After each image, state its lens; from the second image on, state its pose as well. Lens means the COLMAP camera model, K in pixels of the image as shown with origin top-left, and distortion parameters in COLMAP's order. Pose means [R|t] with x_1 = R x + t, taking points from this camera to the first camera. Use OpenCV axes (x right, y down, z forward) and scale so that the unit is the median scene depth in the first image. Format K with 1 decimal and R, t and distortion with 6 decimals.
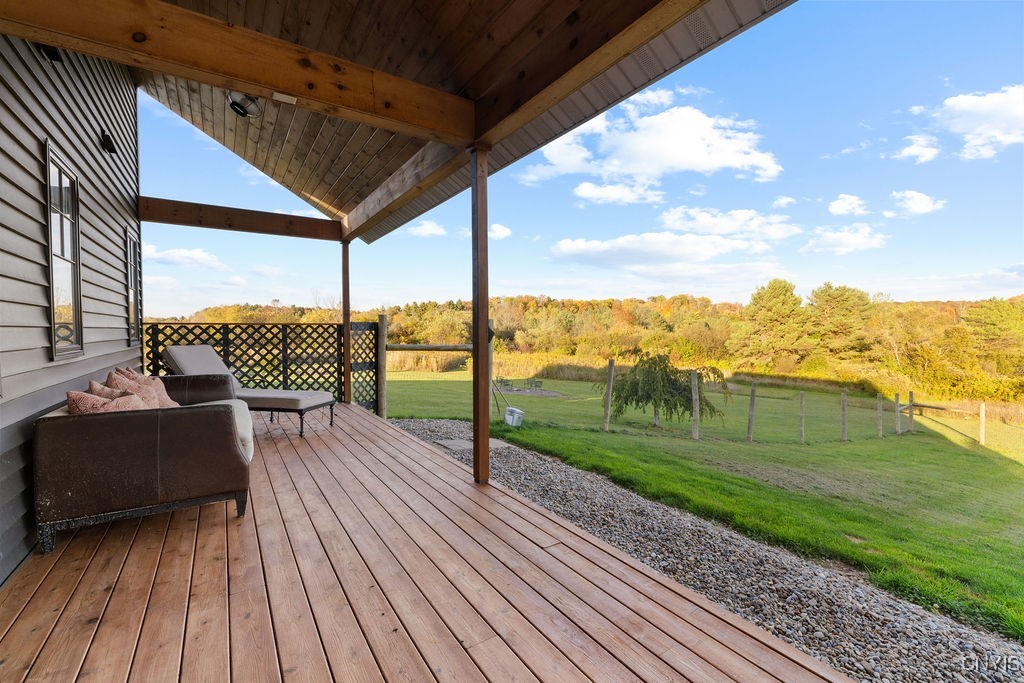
lens RADIAL K [[436.7, 0, 490.5], [0, 436.7, 338.9], [0, 0, 1]] dist [0.002030, 0.000314]
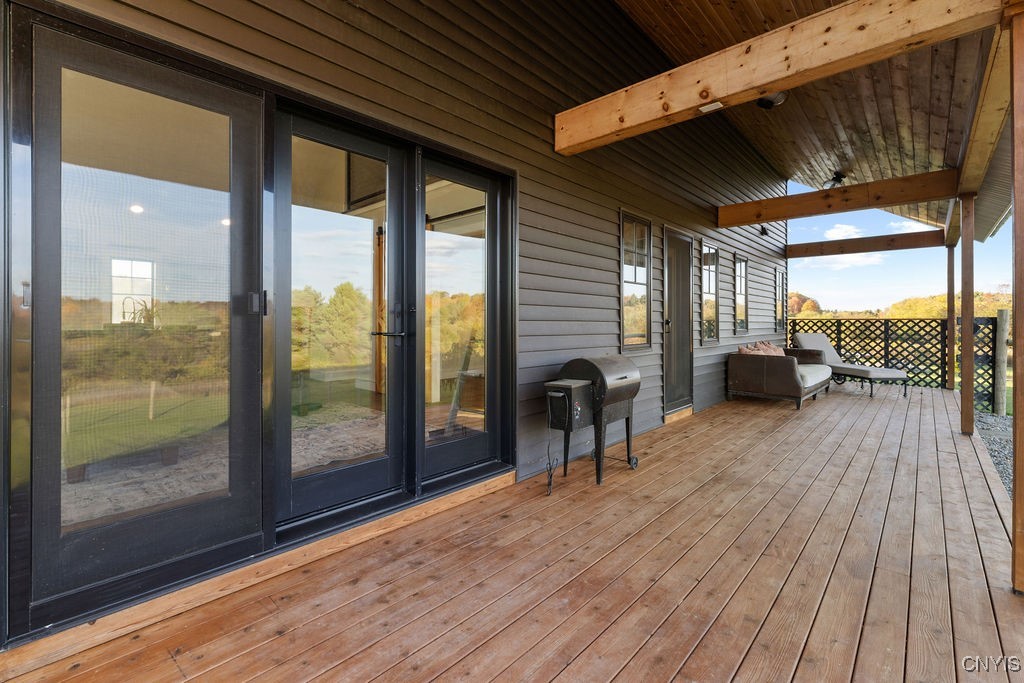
lens RADIAL K [[448.0, 0, 509.6], [0, 448.0, 324.3], [0, 0, 1]] dist [-0.001331, 0.000539]
pose [[0.262384, 0.008318, -0.964928, 0.541914], [-0.026225, 0.999655, 0.001486, 0.008328], [0.964607, 0.024916, 0.262511, -0.444594]]
